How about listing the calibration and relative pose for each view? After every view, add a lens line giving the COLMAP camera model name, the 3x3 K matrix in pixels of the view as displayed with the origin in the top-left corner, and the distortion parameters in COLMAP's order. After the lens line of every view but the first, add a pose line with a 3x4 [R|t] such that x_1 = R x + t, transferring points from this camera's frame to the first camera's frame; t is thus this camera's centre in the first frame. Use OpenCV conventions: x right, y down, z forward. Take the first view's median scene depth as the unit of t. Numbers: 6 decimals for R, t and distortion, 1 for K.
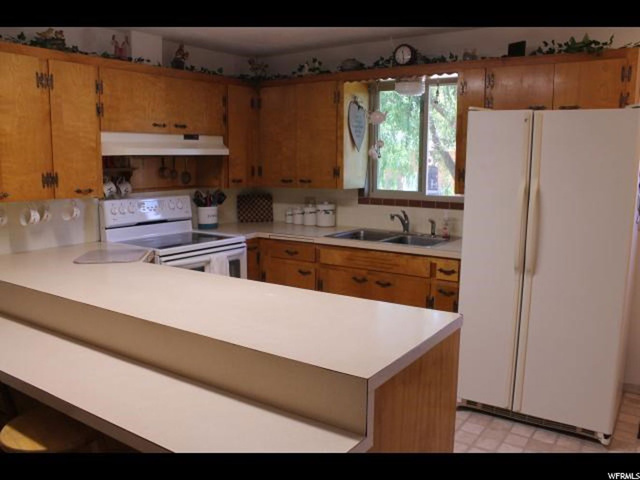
lens RADIAL K [[538.3, 0, 320.0], [0, 538.3, 240.0], [0, 0, 1]] dist [-0.170617, 0.124312]
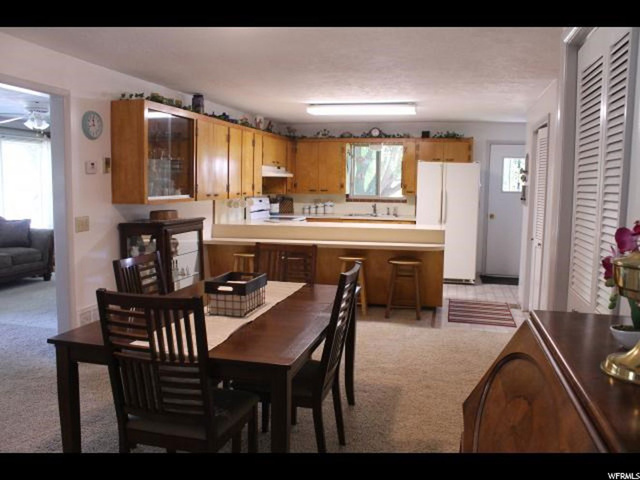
lens RADIAL K [[538.3, 0, 320.0], [0, 538.3, 240.0], [0, 0, 1]] dist [-0.170617, 0.124312]
pose [[0.933012, -0.032837, 0.358343, -0.853056], [0.046639, 0.998463, -0.029940, 0.150107], [-0.356809, 0.044647, 0.933110, -0.960452]]
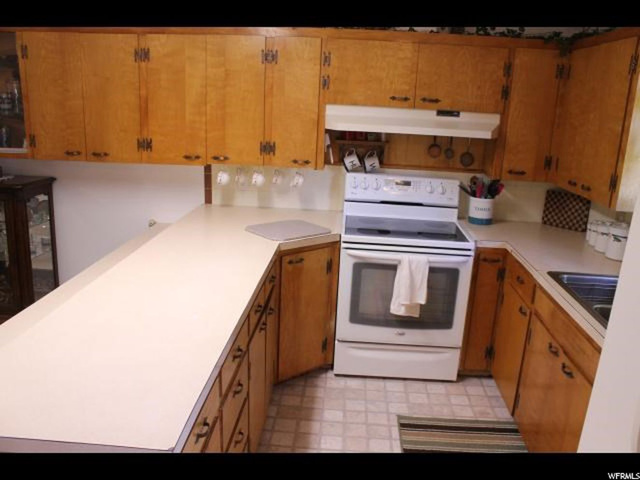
lens RADIAL K [[538.3, 0, 320.0], [0, 538.3, 240.0], [0, 0, 1]] dist [-0.170617, 0.124312]
pose [[0.516832, 0.245125, -0.820243, 0.400201], [-0.167187, 0.968582, 0.184111, -0.122190], [0.839603, 0.041980, 0.541576, 0.388809]]
